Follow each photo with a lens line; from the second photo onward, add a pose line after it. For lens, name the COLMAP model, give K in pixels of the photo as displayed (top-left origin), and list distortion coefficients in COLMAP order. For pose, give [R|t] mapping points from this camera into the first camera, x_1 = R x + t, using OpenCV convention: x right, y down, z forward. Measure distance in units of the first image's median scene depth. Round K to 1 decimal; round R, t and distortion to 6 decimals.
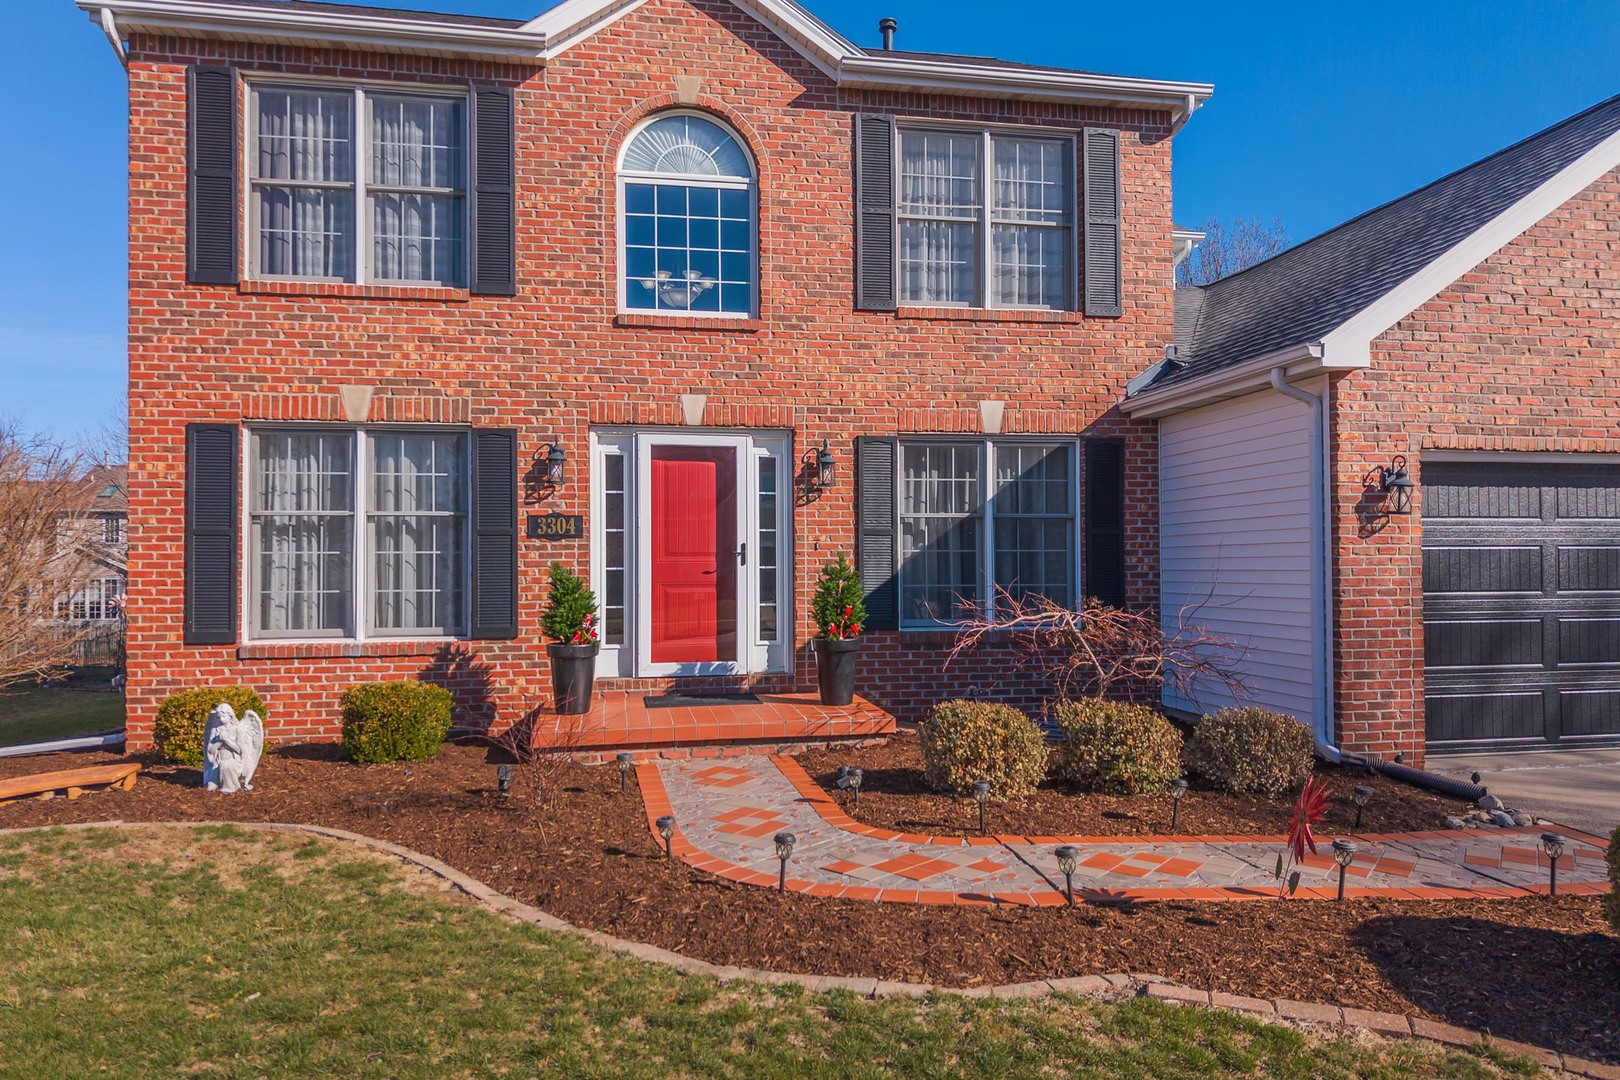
lens RADIAL K [[1094.0, 0, 810.0], [0, 1094.0, 540.0], [0, 0, 1]] dist [0.061241, -0.077839]
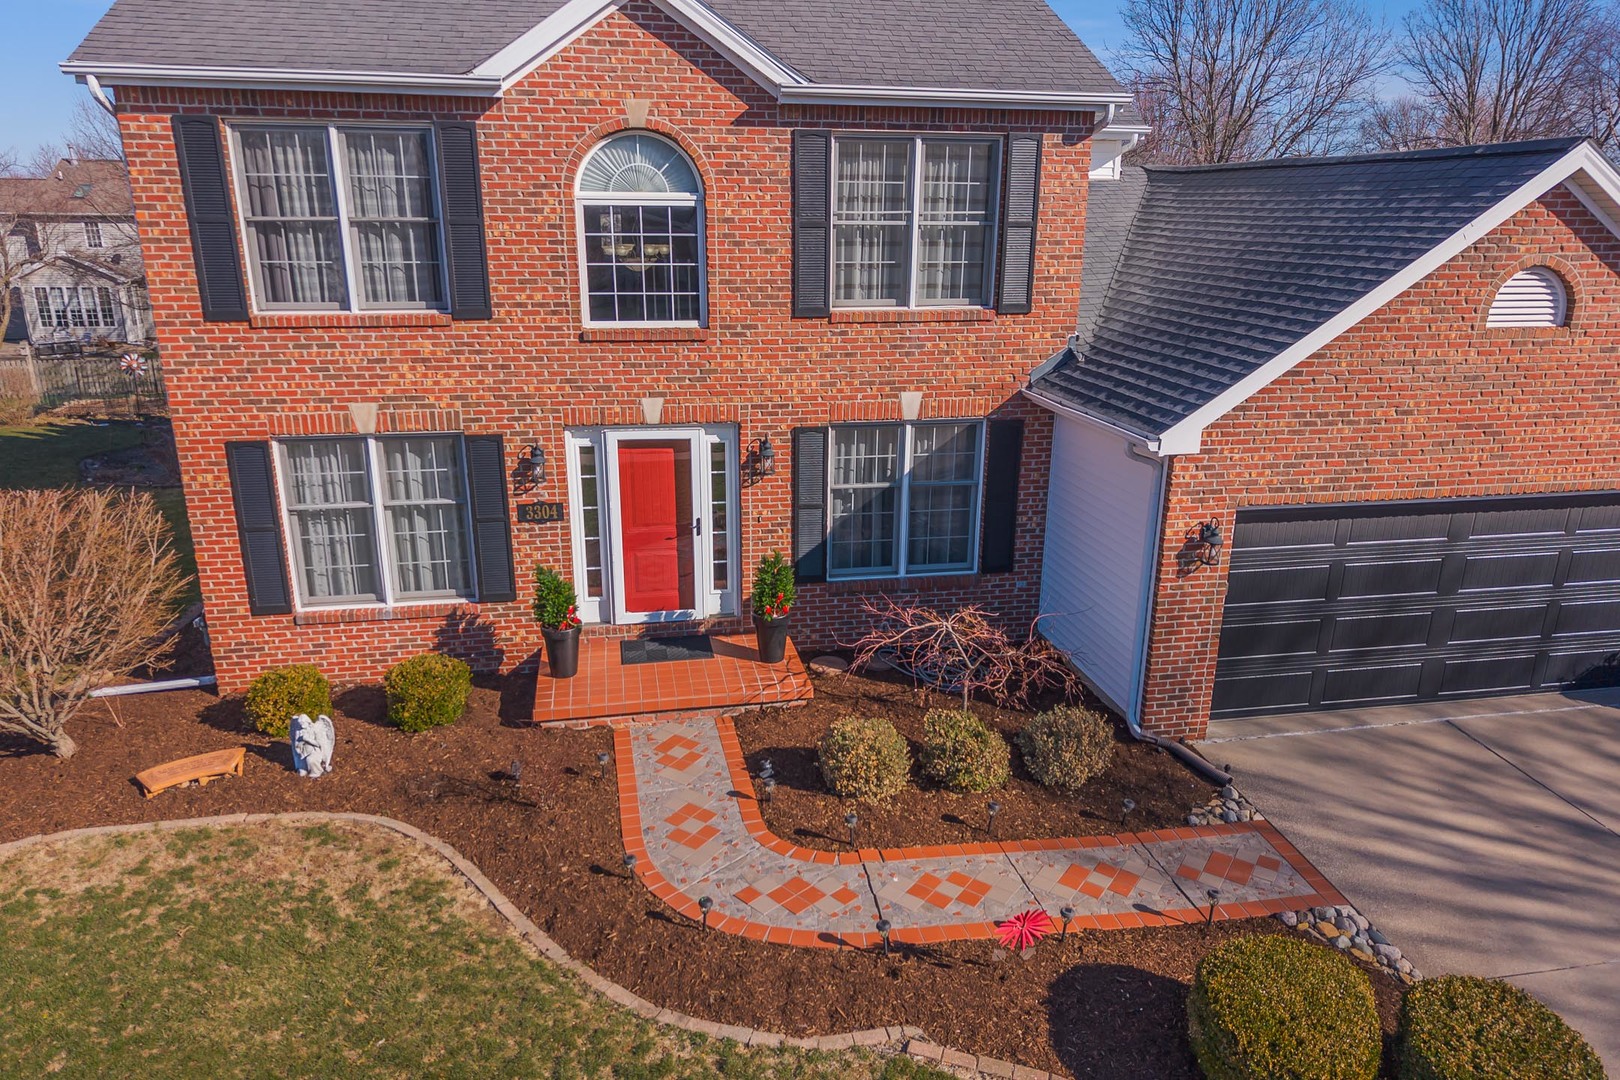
lens RADIAL K [[1082.8, 0, 808.8], [0, 1082.8, 552.2], [0, 0, 1]] dist [0.062011, -0.078024]
pose [[0.999918, 0.011434, 0.005777, 0.056342], [-0.012688, 0.946145, 0.323495, -0.360717], [-0.001767, -0.323542, 0.946212, -0.145930]]
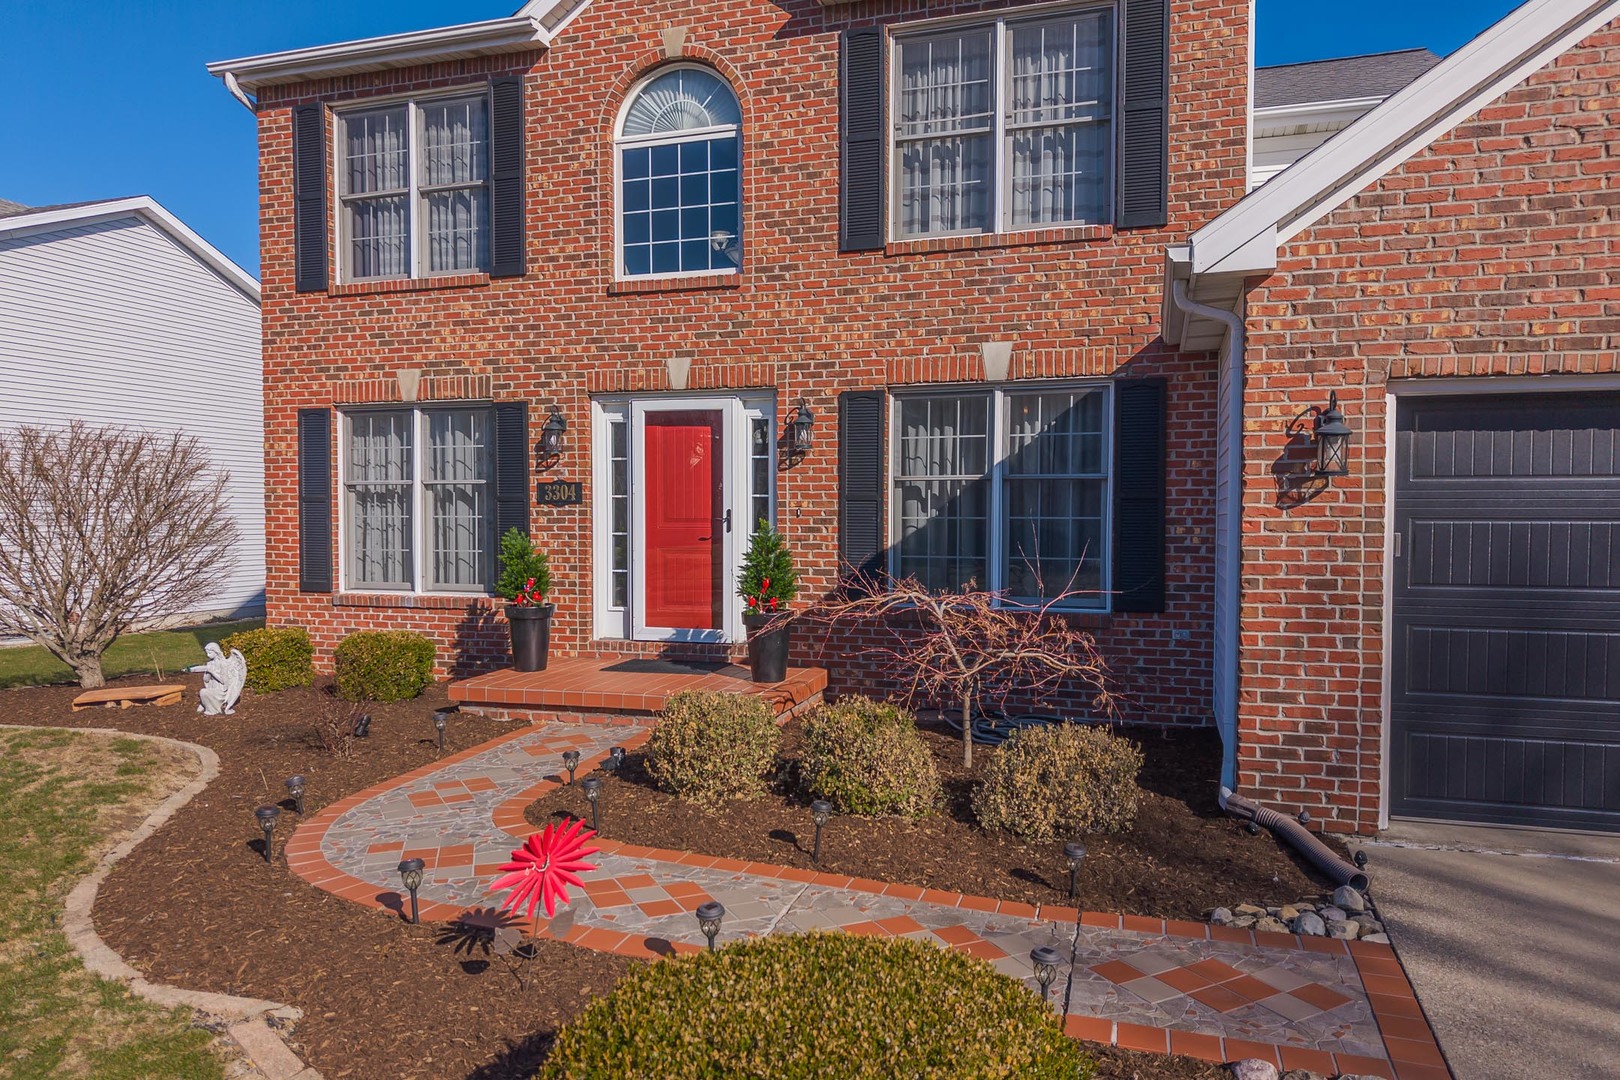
lens RADIAL K [[1092.4, 0, 814.8], [0, 1092.4, 554.5], [0, 0, 1]] dist [0.020954, -0.005985]
pose [[0.881965, 0.022688, -0.470769, 0.478632], [0.004073, 0.998437, 0.055748, -0.010769], [0.471298, -0.051085, 0.880493, 0.188163]]
